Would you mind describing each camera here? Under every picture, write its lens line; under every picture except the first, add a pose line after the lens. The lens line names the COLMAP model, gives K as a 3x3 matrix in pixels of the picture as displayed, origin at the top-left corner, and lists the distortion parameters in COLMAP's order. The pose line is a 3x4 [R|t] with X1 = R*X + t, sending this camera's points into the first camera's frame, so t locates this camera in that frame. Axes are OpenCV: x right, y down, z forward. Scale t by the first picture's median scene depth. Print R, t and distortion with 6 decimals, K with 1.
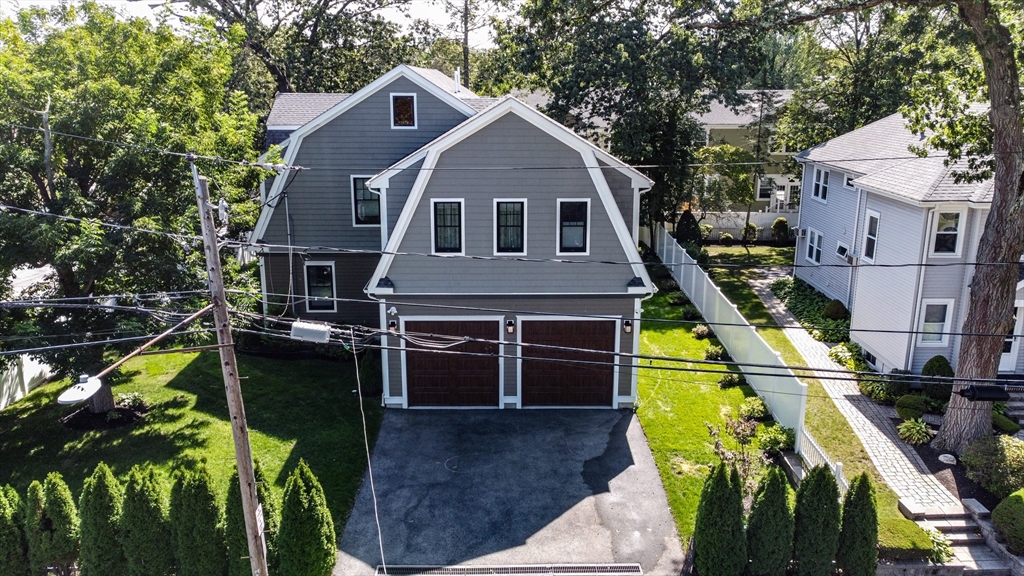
lens RADIAL K [[768.5, 0, 512.2], [0, 768.5, 286.5], [0, 0, 1]] dist [0.002221, -0.002090]
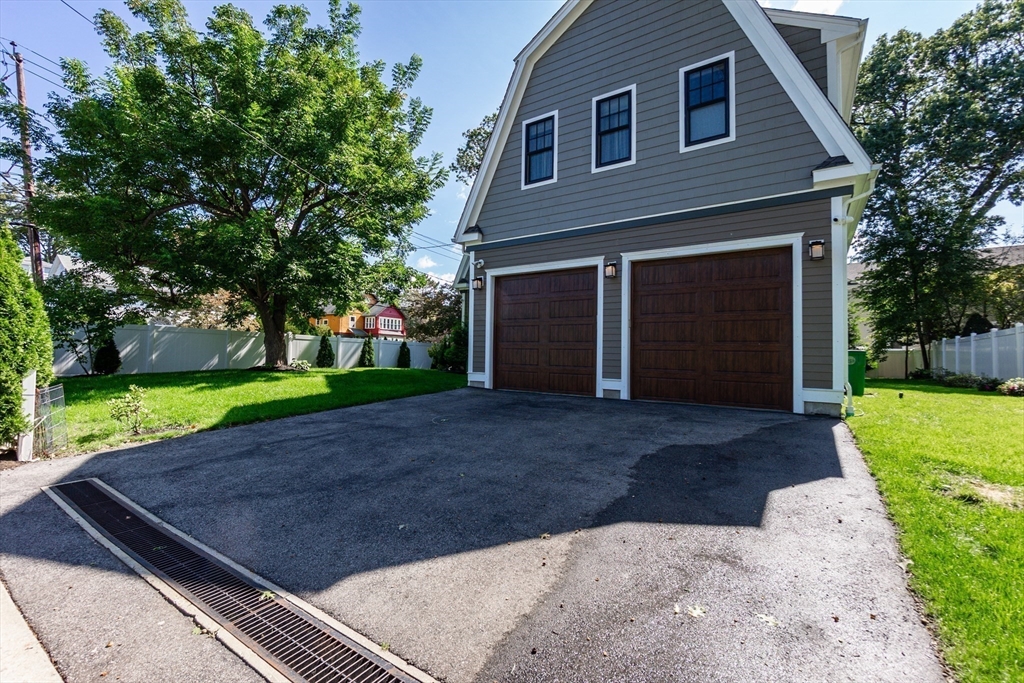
lens RADIAL K [[434.6, 0, 511.7], [0, 434.6, 339.7], [0, 0, 1]] dist [-0.003330, 0.000364]
pose [[0.821824, -0.007161, -0.569696, 0.150116], [-0.157008, 0.958356, -0.238541, 0.225035], [0.547680, 0.285486, 0.786476, 0.670552]]
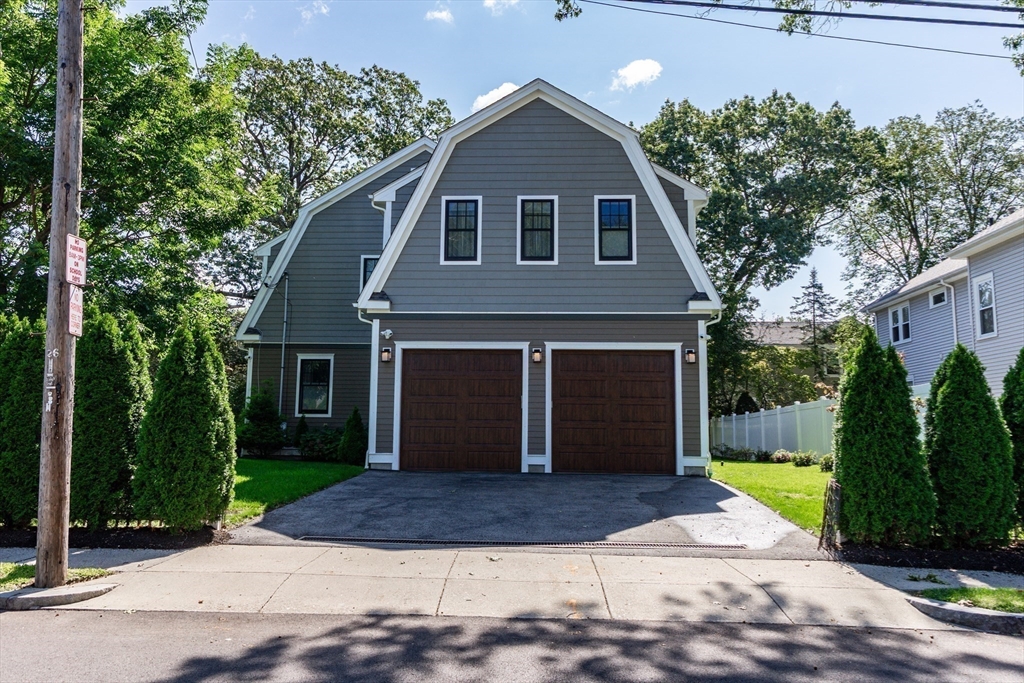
lens RADIAL K [[748.2, 0, 512.9], [0, 748.2, 347.0], [0, 0, 1]] dist [0.002669, 0.001649]
pose [[0.998405, 0.000846, -0.056449, 0.016223], [-0.021421, 0.930789, -0.364928, 0.324642], [0.052233, 0.365555, 0.929323, 0.302396]]
